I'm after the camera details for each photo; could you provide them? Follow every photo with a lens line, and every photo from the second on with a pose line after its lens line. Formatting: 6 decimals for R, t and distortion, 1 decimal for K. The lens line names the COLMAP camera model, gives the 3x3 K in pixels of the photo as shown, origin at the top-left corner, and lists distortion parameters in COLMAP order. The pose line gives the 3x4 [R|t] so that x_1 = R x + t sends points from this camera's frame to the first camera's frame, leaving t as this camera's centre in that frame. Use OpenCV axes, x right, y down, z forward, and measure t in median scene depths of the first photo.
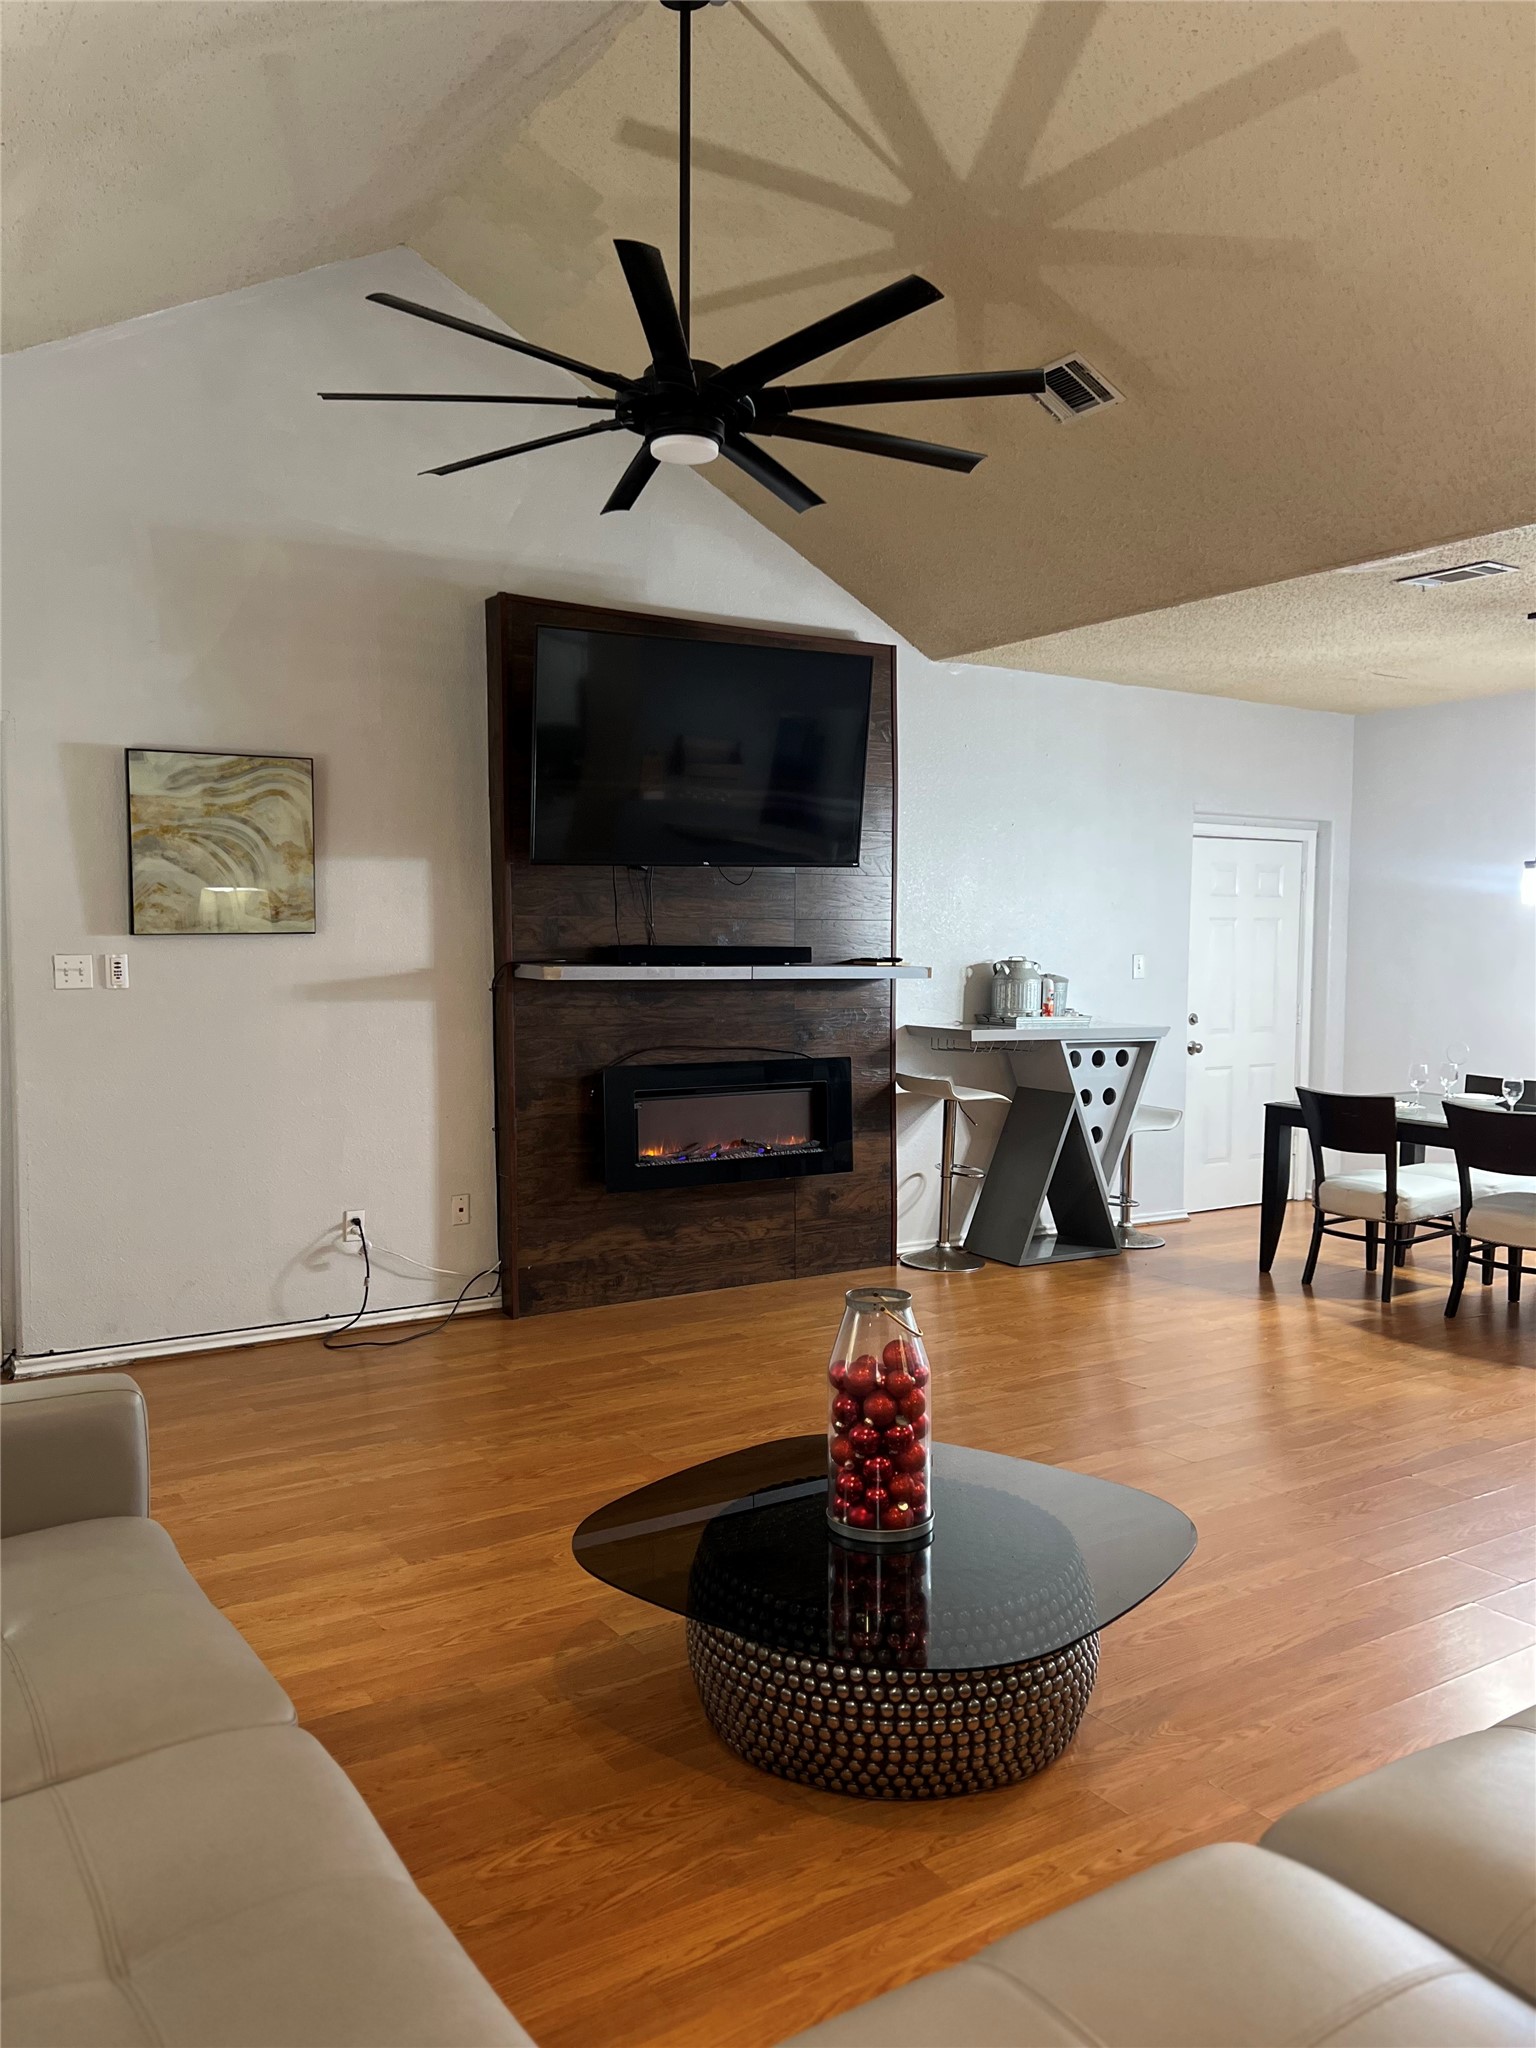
lens RADIAL K [[1491.6, 0, 764.3], [0, 1491.6, 1036.3], [0, 0, 1]] dist [0.122153, -0.183814]
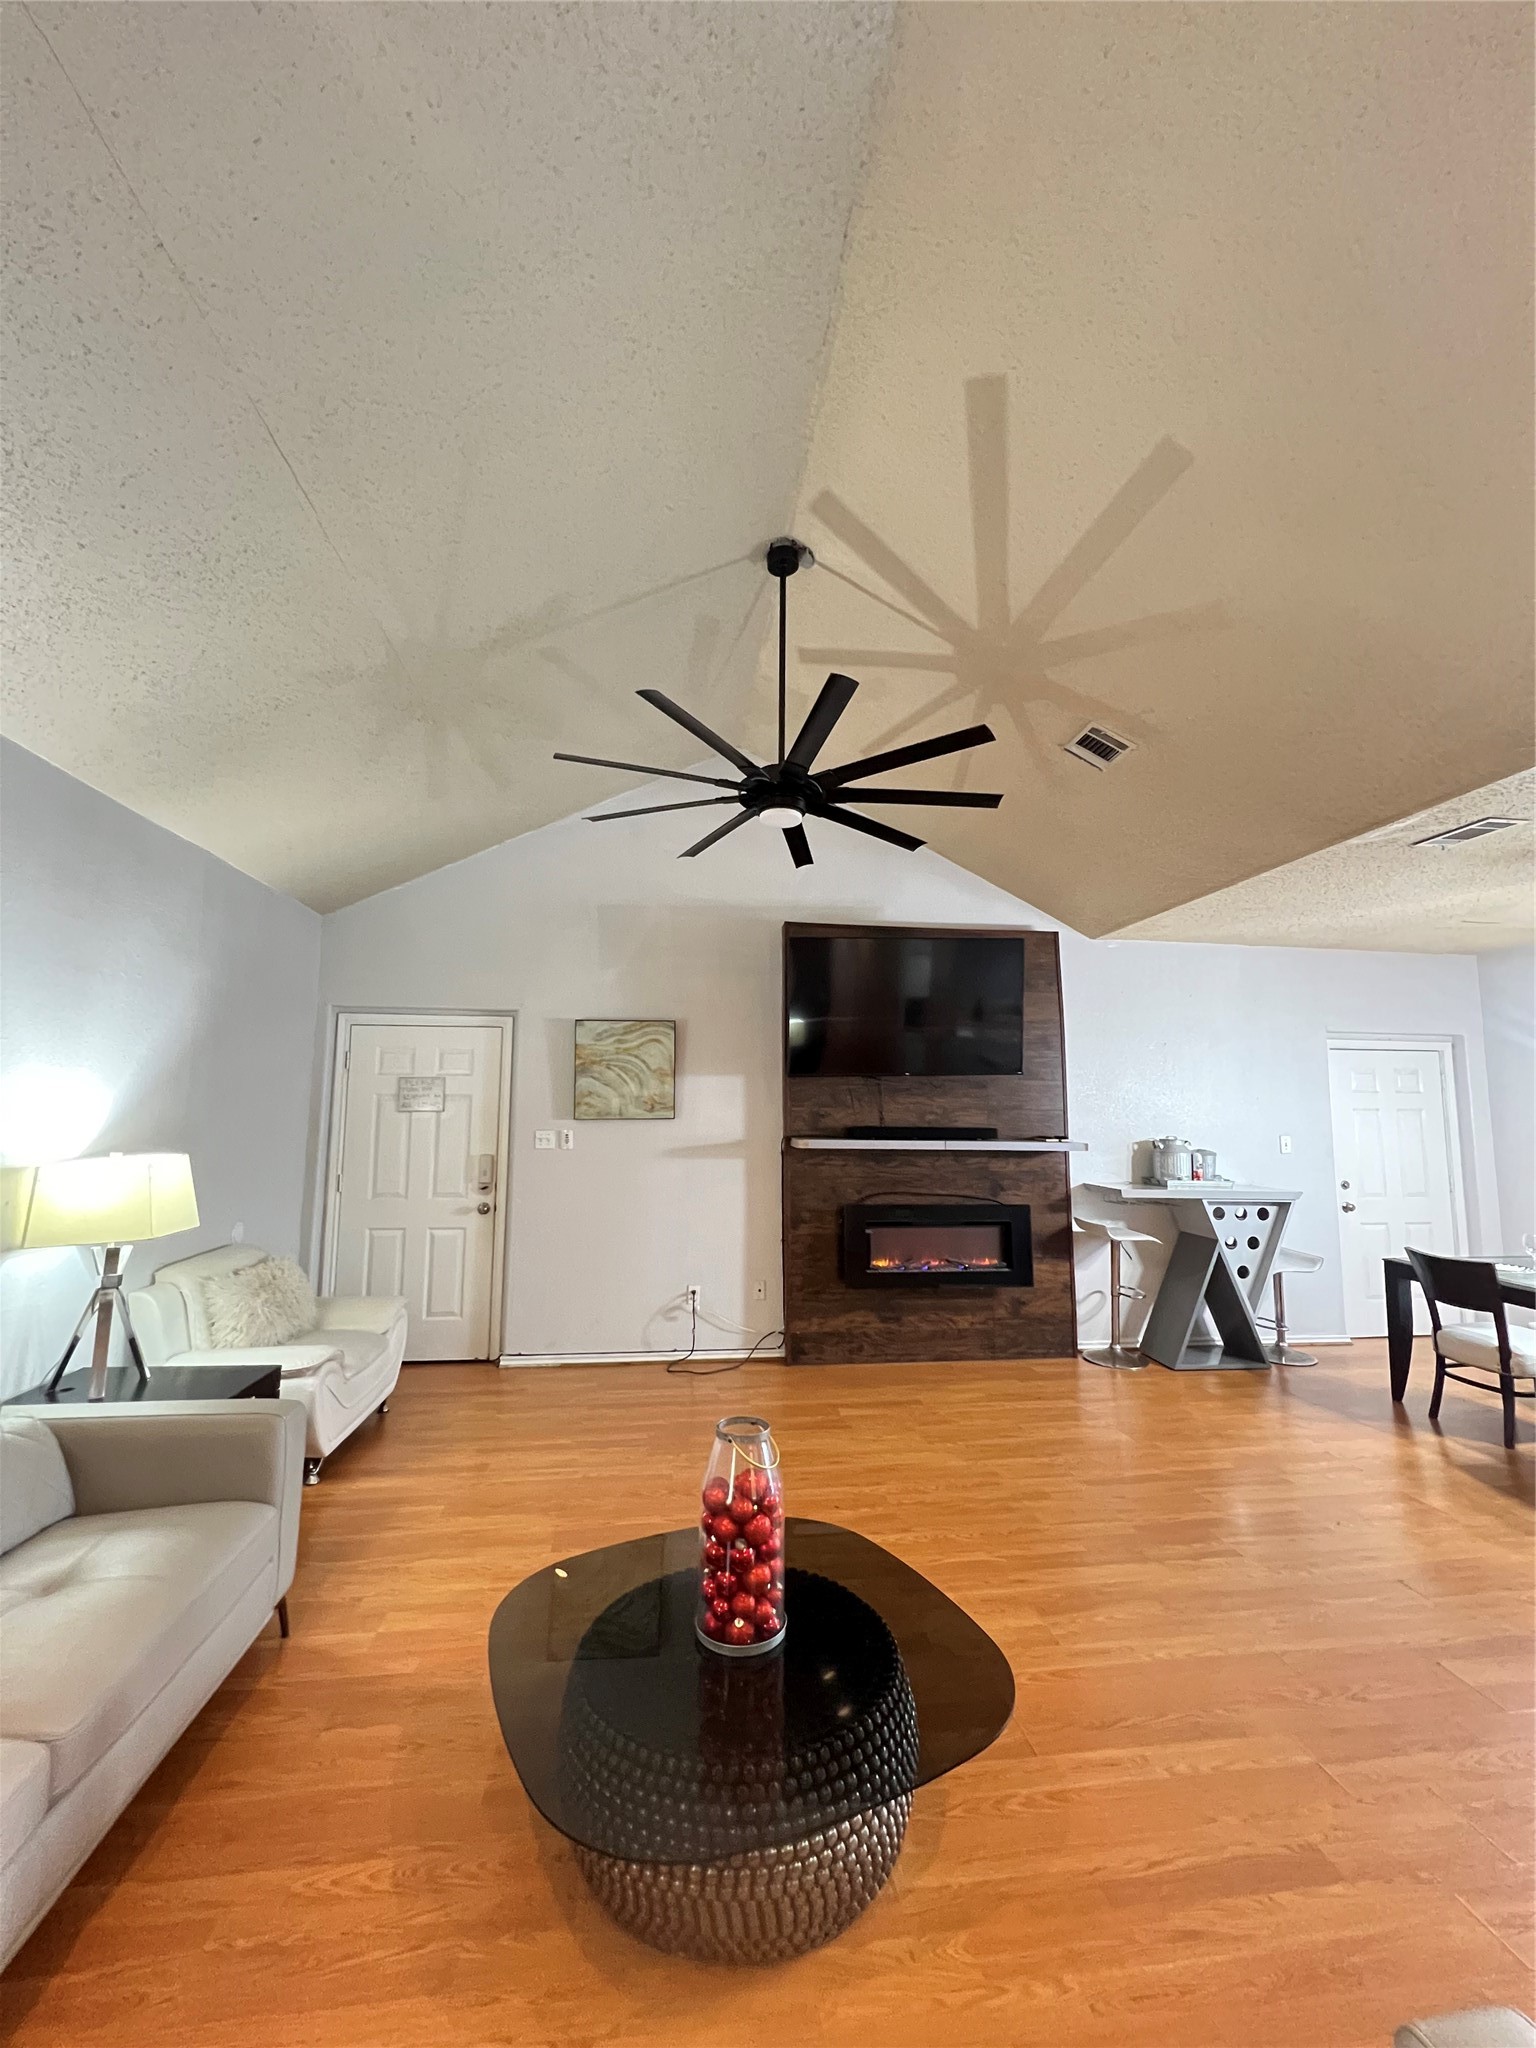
lens RADIAL K [[810.5, 0, 768.0], [0, 810.5, 1024.0], [0, 0, 1]] dist [-0.000329, -0.000123]
pose [[0.906019, -0.044077, -0.420935, 0.176023], [-0.032237, 0.984486, -0.172474, -0.015967], [0.422007, 0.169834, 0.890543, 0.168175]]
